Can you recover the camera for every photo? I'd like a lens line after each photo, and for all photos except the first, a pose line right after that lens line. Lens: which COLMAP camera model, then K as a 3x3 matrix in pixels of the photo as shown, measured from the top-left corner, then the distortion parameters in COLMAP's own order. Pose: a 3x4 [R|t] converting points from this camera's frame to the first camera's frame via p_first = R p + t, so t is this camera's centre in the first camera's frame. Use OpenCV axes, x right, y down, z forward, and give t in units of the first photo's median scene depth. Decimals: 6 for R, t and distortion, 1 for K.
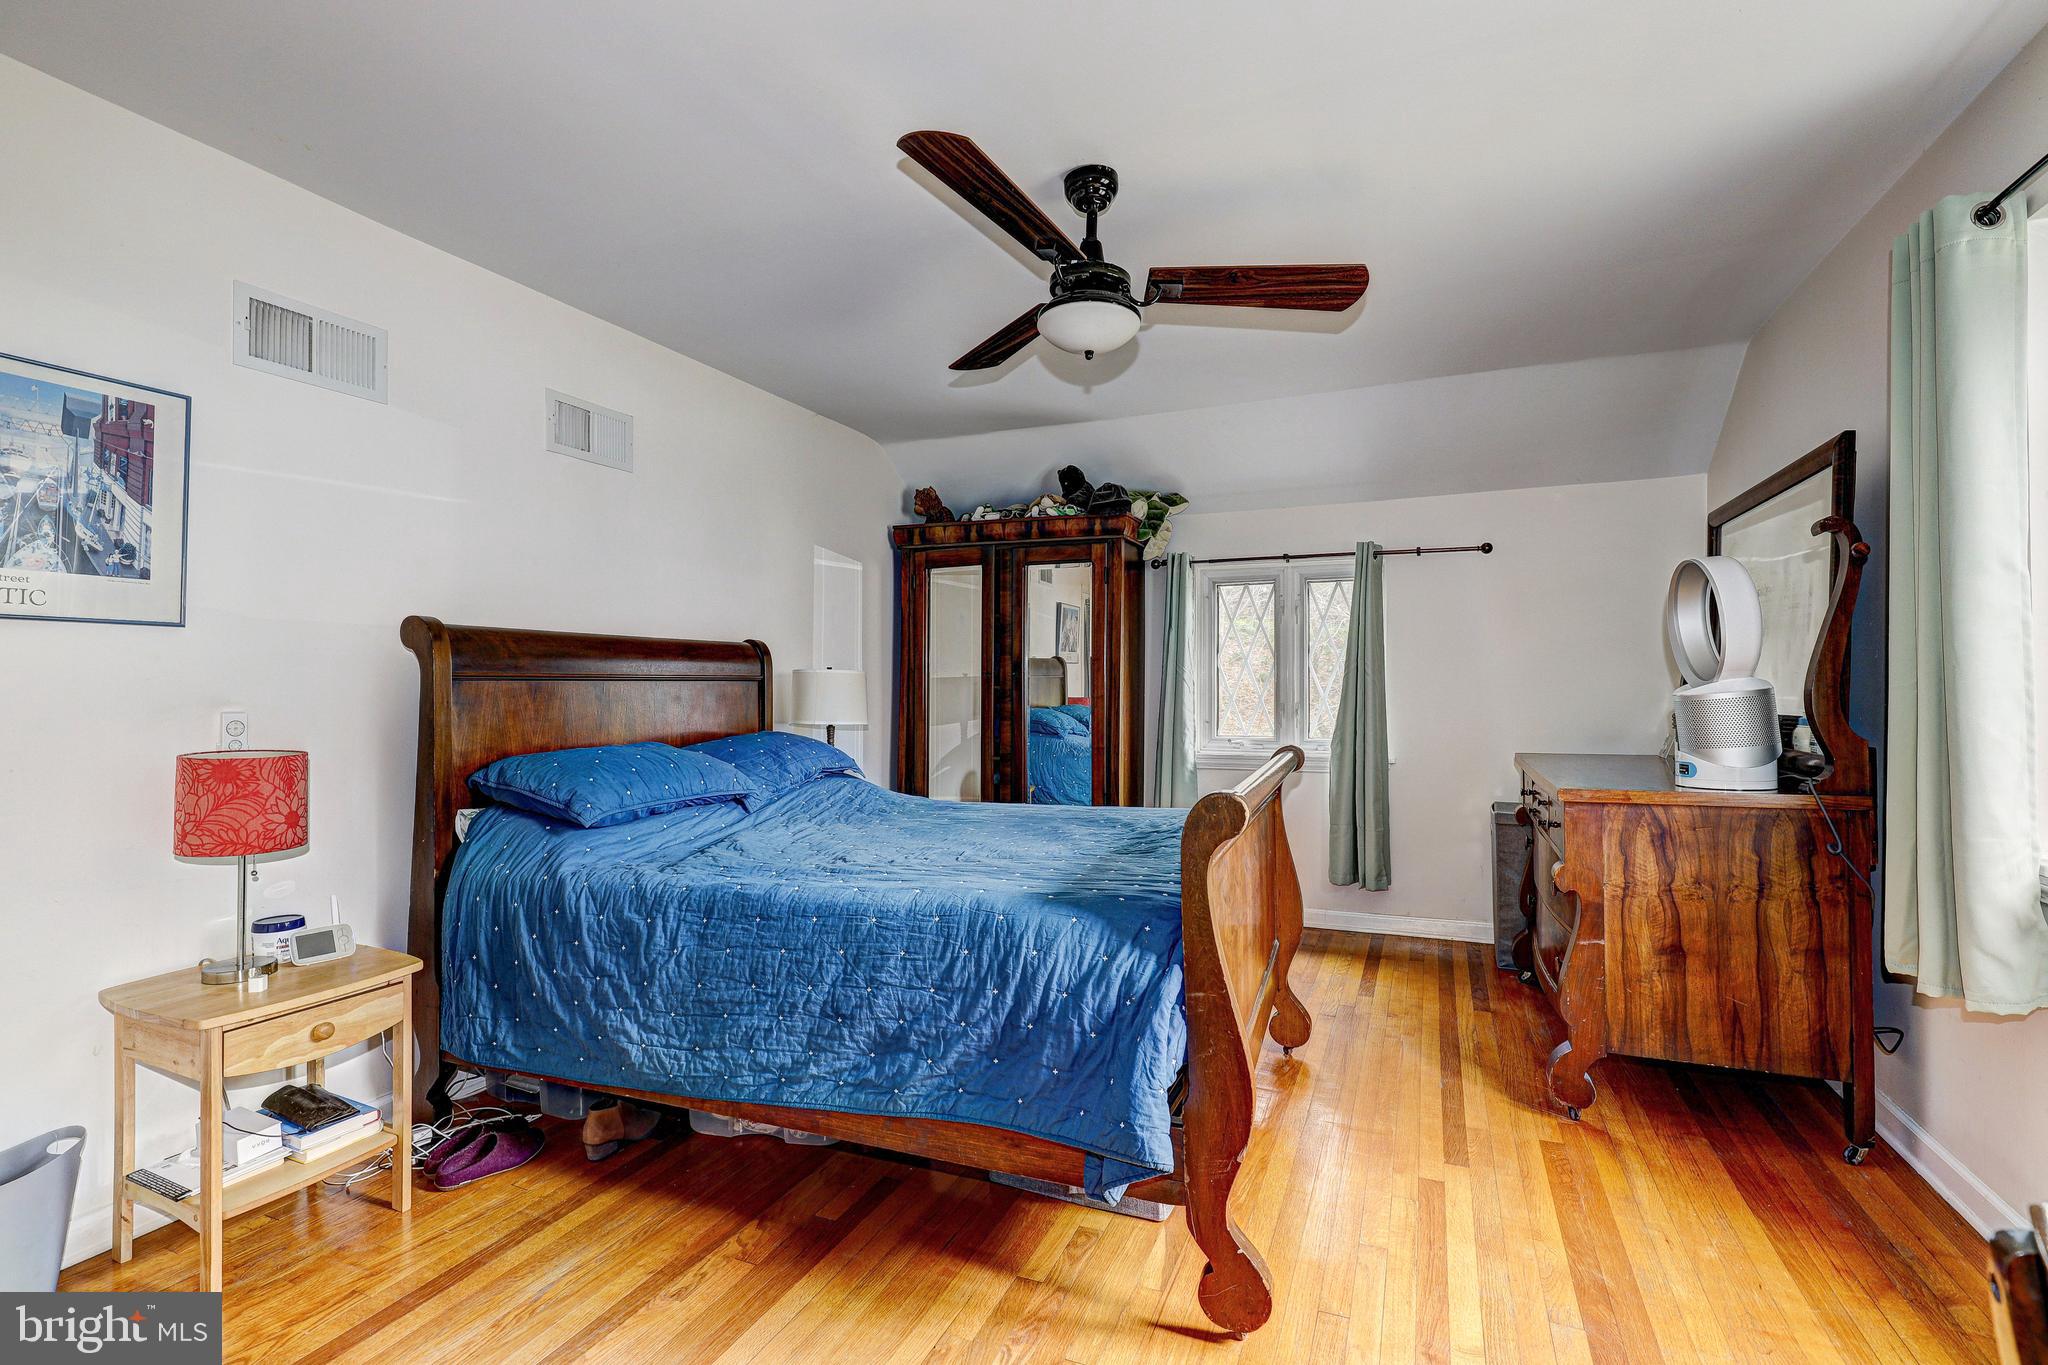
lens RADIAL K [[924.9, 0, 1021.4], [0, 924.9, 678.2], [0, 0, 1]] dist [0.003601, -0.000269]
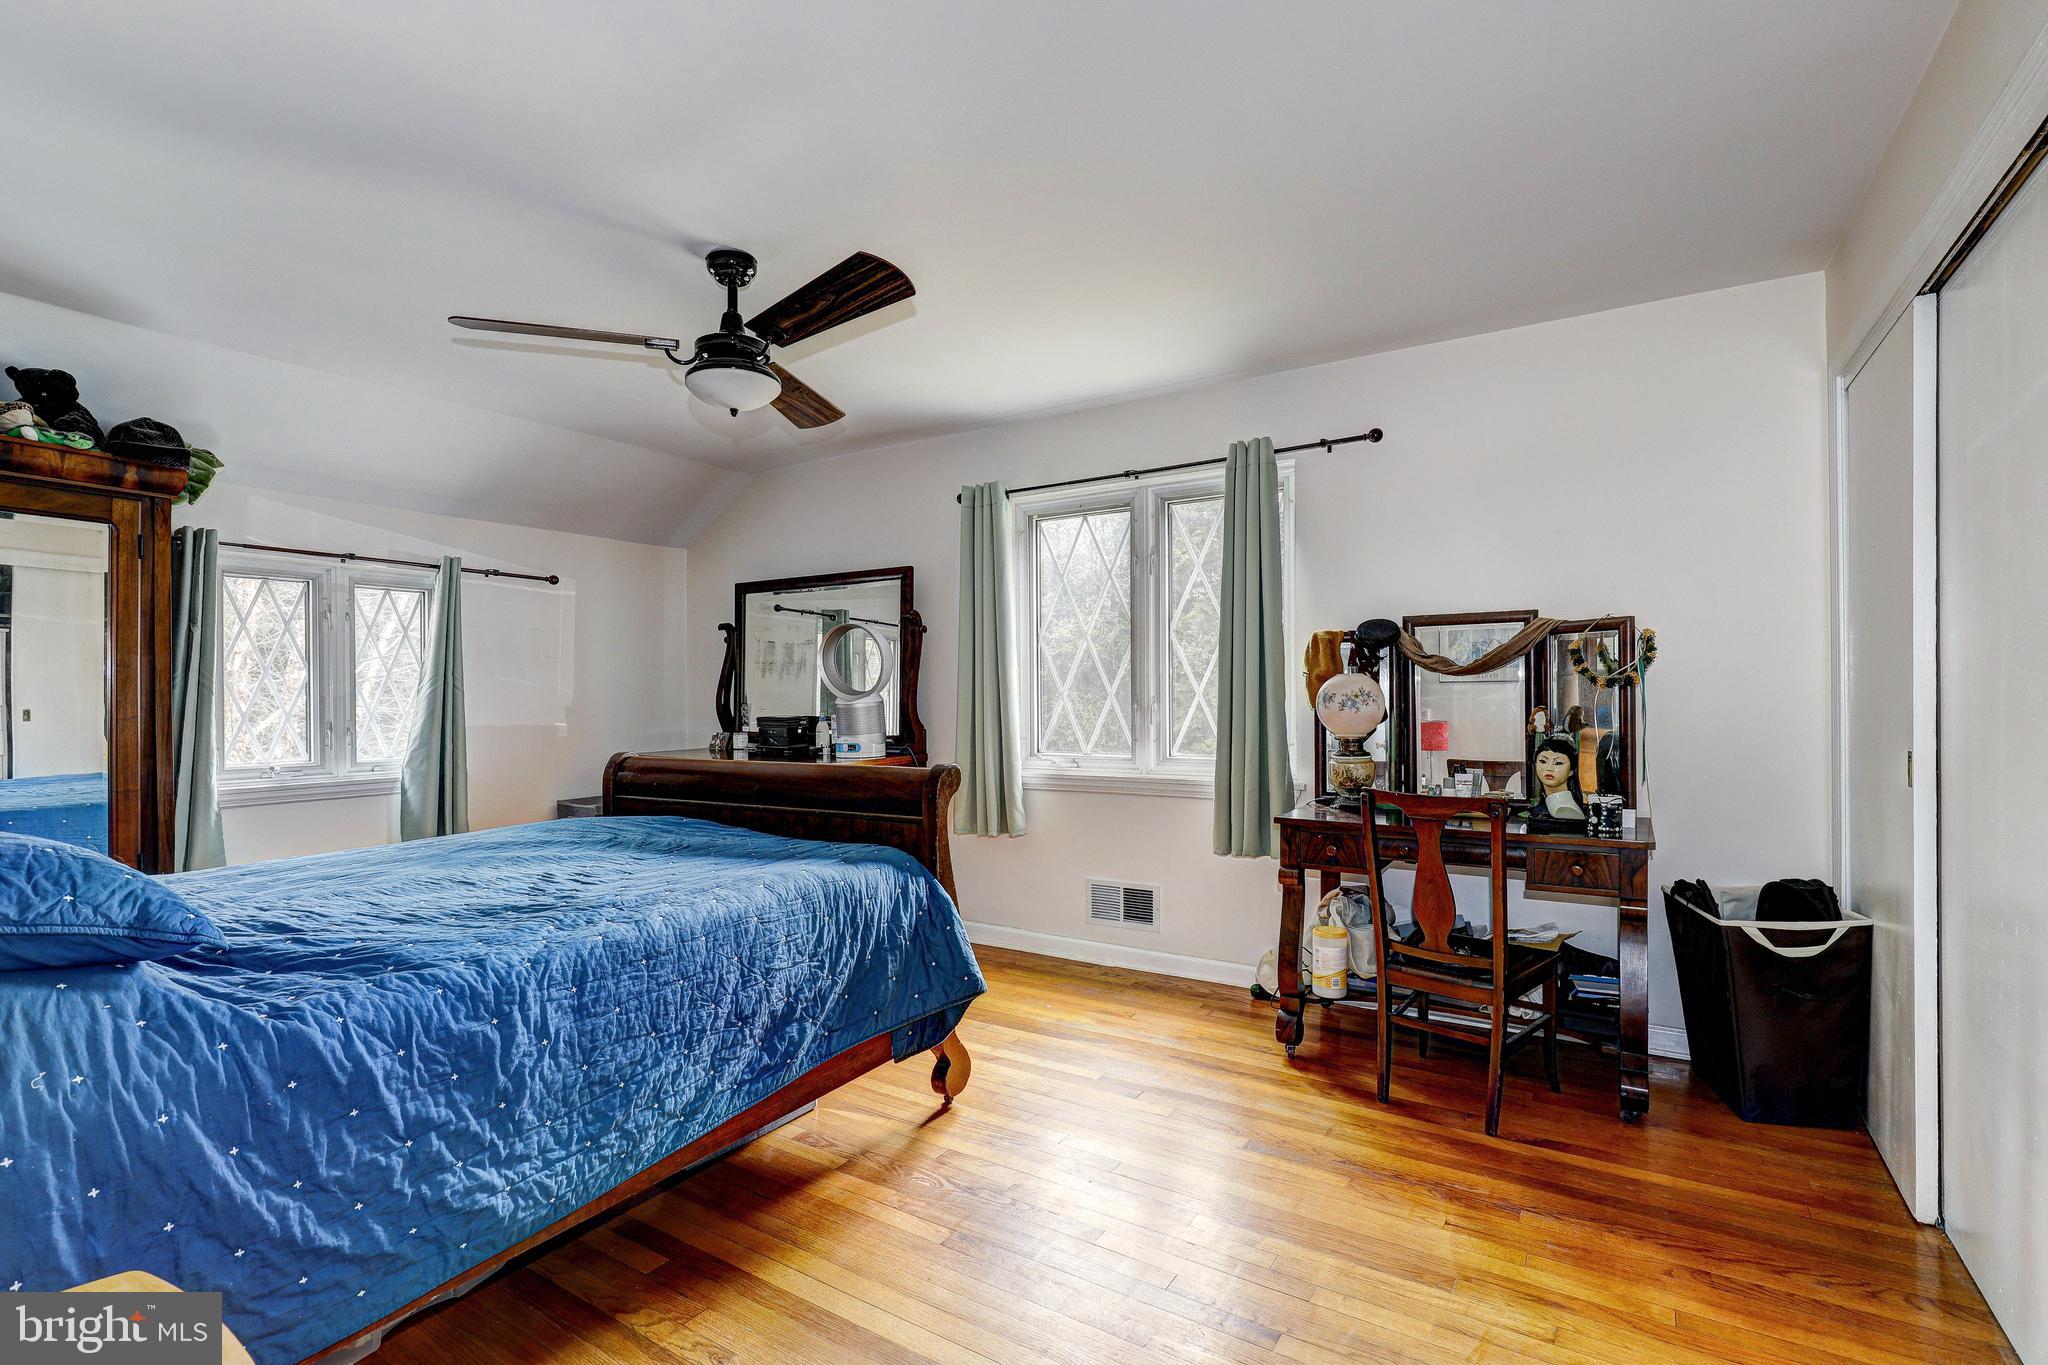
lens RADIAL K [[924.9, 0, 1014.2], [0, 924.9, 690.6], [0, 0, 1]] dist [0.003601, -0.000269]
pose [[0.196177, 0.004926, 0.980556, -1.110343], [-0.000488, 0.999988, -0.004926, 0.003745], [-0.980568, 0.000488, 0.196177, 0.483594]]
